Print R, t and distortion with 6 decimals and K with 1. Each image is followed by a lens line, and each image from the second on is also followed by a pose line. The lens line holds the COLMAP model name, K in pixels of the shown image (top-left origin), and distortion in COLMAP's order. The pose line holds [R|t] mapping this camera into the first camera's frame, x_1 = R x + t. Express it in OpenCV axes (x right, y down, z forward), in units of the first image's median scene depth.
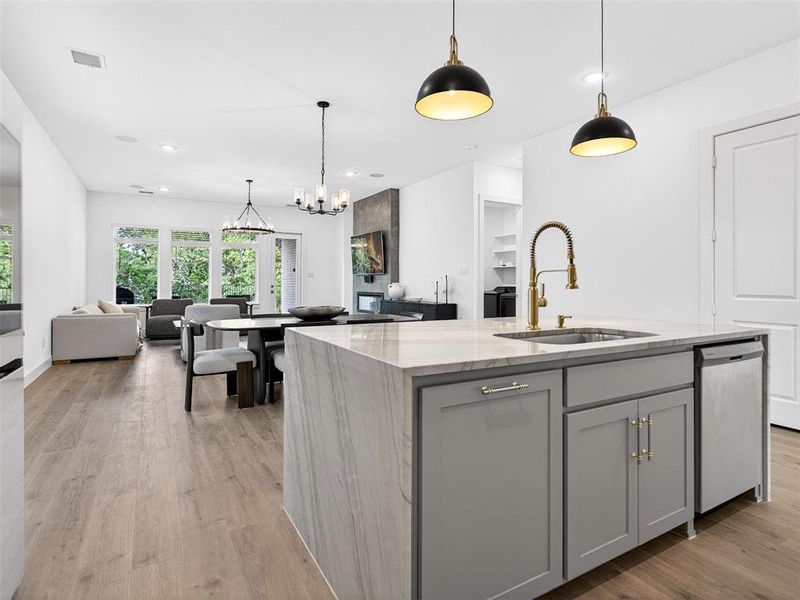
lens RADIAL K [[432.7, 0, 398.4], [0, 432.7, 289.1], [0, 0, 1]] dist [-0.000753, -0.001353]
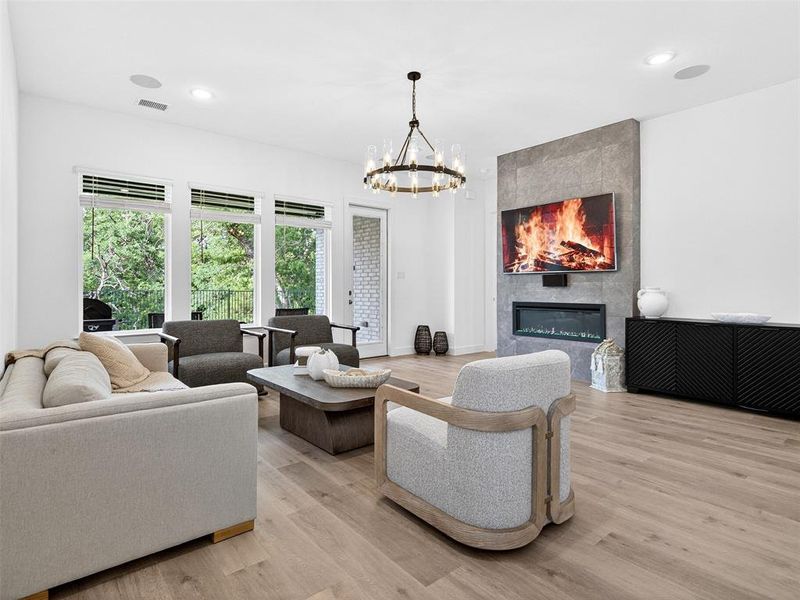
lens RADIAL K [[432.7, 0, 398.4], [0, 432.7, 289.1], [0, 0, 1]] dist [-0.000753, -0.001353]
pose [[0.987231, -0.005768, 0.159192, -0.381260], [0.007428, 0.999924, -0.009833, -0.007546], [-0.159124, 0.010890, 0.987199, 0.466011]]
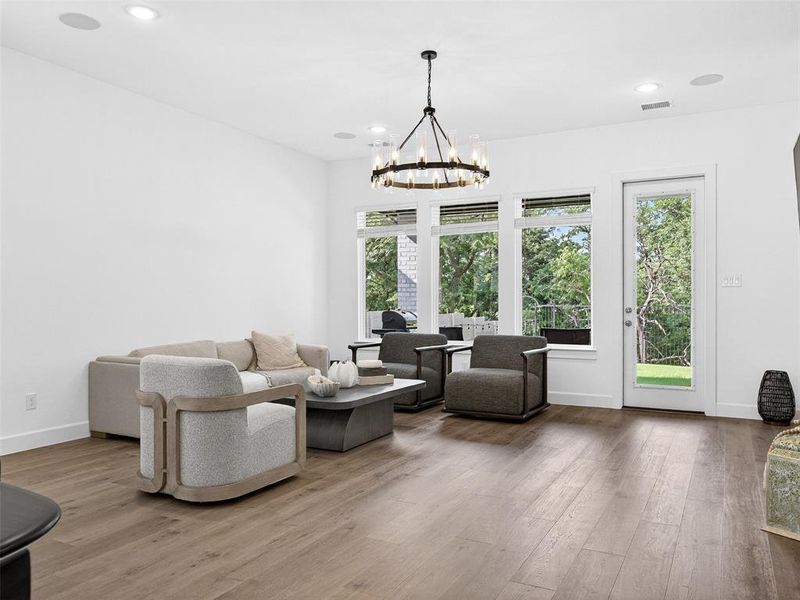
lens RADIAL K [[628.7, 0, 400.0], [0, 628.7, 300.0], [0, 0, 1]] dist [0.001201, -0.000232]
pose [[0.522405, -0.007368, -0.852665, 0.122952], [-0.010402, 0.999833, -0.015013, -0.007079], [0.852634, 0.016712, 0.522242, 0.581558]]
